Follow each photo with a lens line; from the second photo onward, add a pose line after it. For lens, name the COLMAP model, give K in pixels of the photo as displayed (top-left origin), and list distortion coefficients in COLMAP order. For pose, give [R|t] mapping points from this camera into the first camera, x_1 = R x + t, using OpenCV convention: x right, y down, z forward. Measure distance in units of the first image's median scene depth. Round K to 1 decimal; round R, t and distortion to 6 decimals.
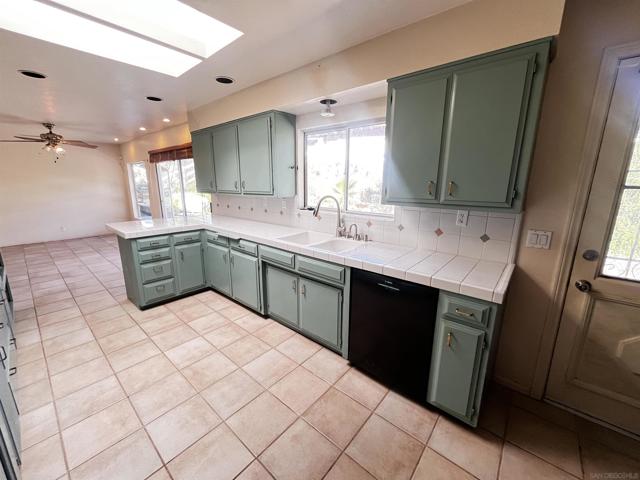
lens RADIAL K [[258.0, 0, 319.9], [0, 258.0, 240.2], [0, 0, 1]] dist [-0.006681, 0.000940]
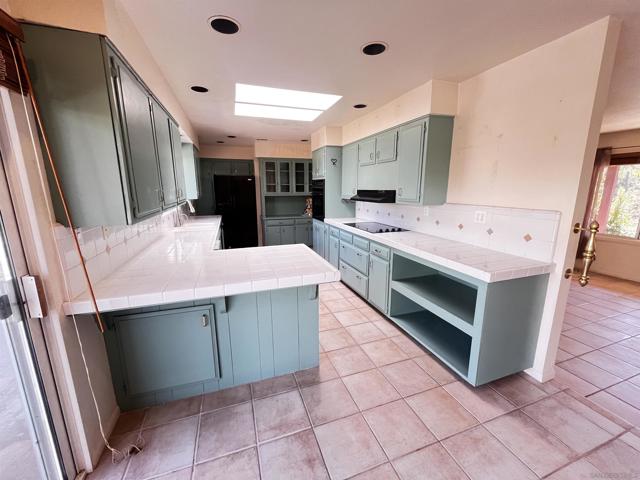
lens RADIAL K [[258.0, 0, 319.9], [0, 258.0, 240.2], [0, 0, 1]] dist [-0.006681, 0.000940]
pose [[-0.862879, -0.104688, 0.494450, -1.391881], [0.110338, 0.915695, 0.386431, -0.434609], [-0.493220, 0.388000, -0.778582, 1.853281]]
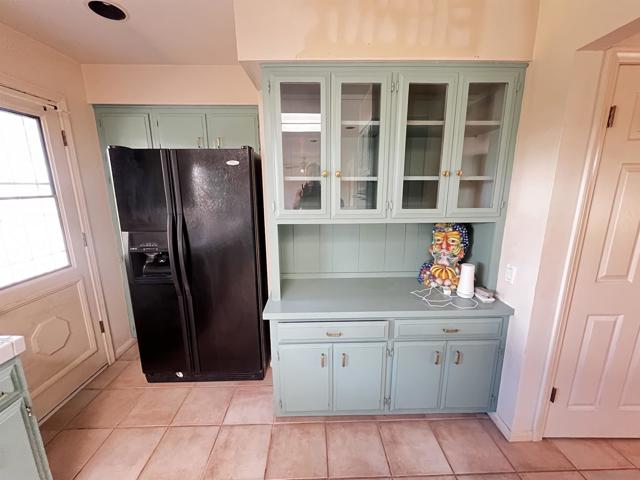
lens RADIAL K [[258.0, 0, 318.1], [0, 258.0, 239.1], [0, 0, 1]] dist [-0.006681, 0.000940]
pose [[-0.664916, -0.147923, 0.732124, -0.224582], [0.169772, 0.924606, 0.341000, -0.096630], [-0.727368, 0.351030, -0.589672, 0.363768]]
